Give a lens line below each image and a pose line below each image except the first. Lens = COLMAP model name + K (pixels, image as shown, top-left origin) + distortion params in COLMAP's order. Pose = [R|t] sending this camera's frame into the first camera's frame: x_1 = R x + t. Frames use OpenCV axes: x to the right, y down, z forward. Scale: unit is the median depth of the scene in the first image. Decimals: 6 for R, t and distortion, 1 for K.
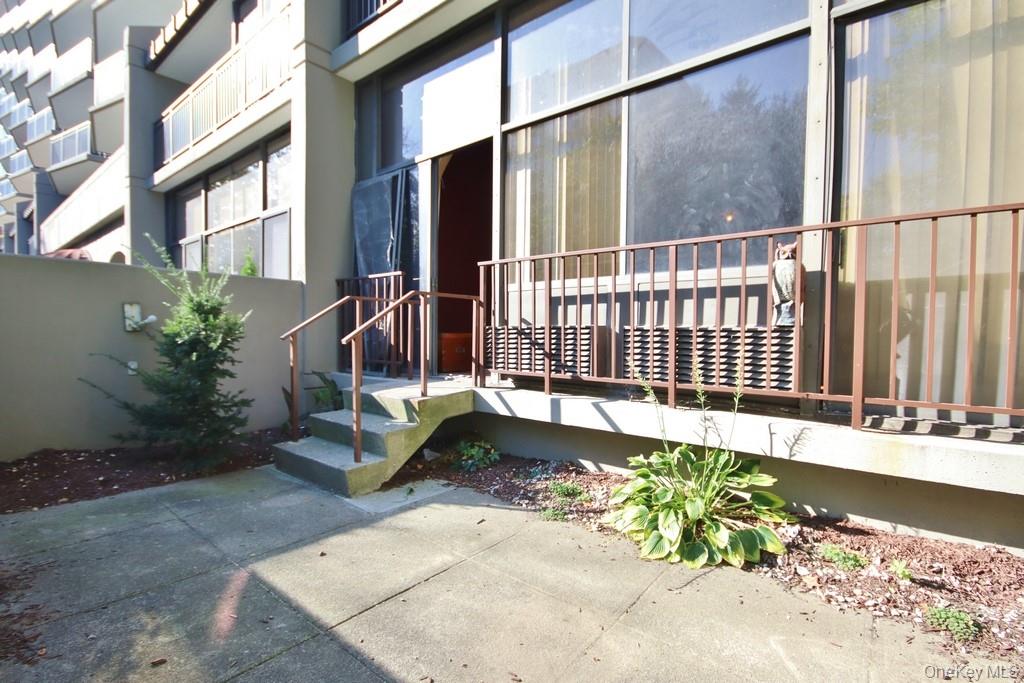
lens RADIAL K [[478.2, 0, 517.9], [0, 478.2, 337.9], [0, 0, 1]] dist [0.000372, -0.000694]
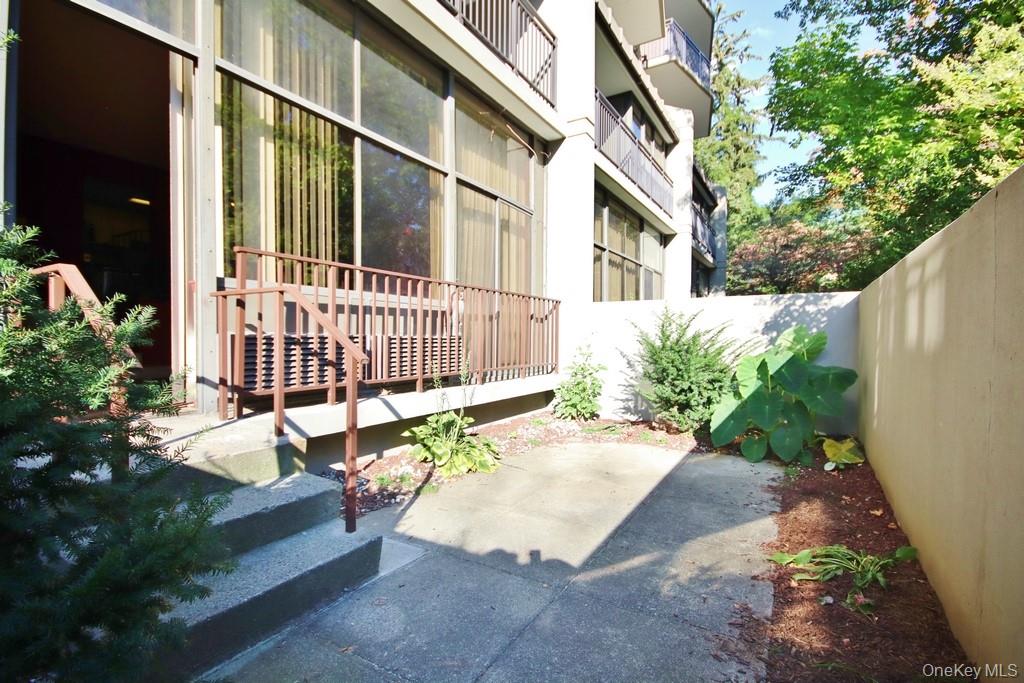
lens RADIAL K [[478.2, 0, 514.2], [0, 478.2, 343.5], [0, 0, 1]] dist [0.000372, -0.000694]
pose [[-0.146640, -0.017190, 0.989041, -1.114000], [0.015494, 0.999686, 0.019672, -0.024527], [-0.989069, 0.018209, -0.146328, 0.910009]]
